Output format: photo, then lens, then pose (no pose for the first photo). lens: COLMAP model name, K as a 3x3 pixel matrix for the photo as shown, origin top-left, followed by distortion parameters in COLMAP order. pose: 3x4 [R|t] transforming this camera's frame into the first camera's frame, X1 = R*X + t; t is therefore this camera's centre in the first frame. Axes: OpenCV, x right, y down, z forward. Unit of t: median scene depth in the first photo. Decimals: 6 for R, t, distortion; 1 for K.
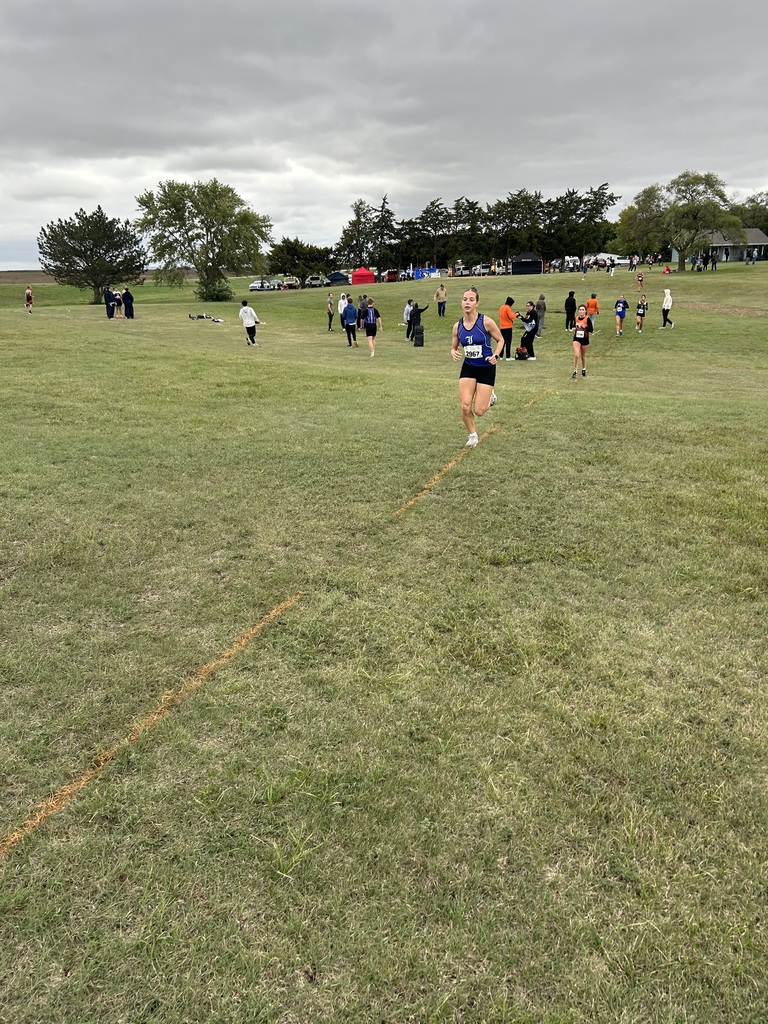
lens RADIAL K [[759.4, 0, 386.2], [0, 759.4, 515.1], [0, 0, 1]] dist [0.001472, 0.002912]
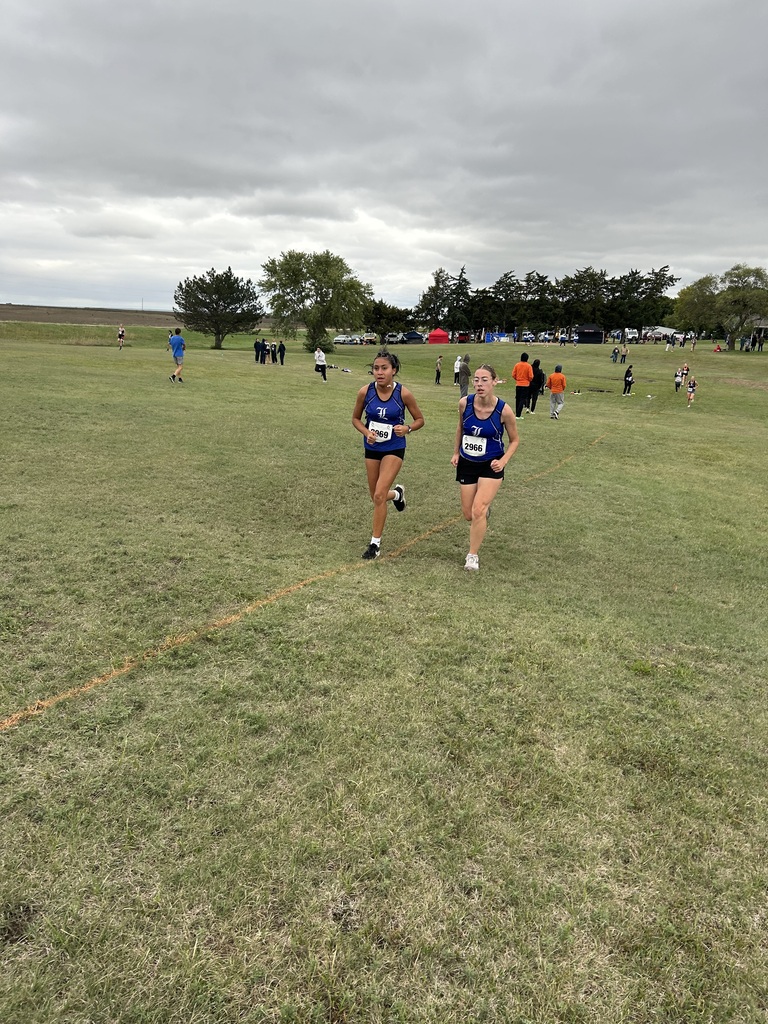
lens RADIAL K [[768.0, 0, 387.7], [0, 768.0, 514.0], [0, 0, 1]] dist [0.037307, -0.047951]
pose [[0.996108, 0.071098, -0.052099, -0.028080], [-0.074640, 0.994783, -0.069538, 0.025925], [0.046884, 0.073156, 0.996218, -0.101680]]
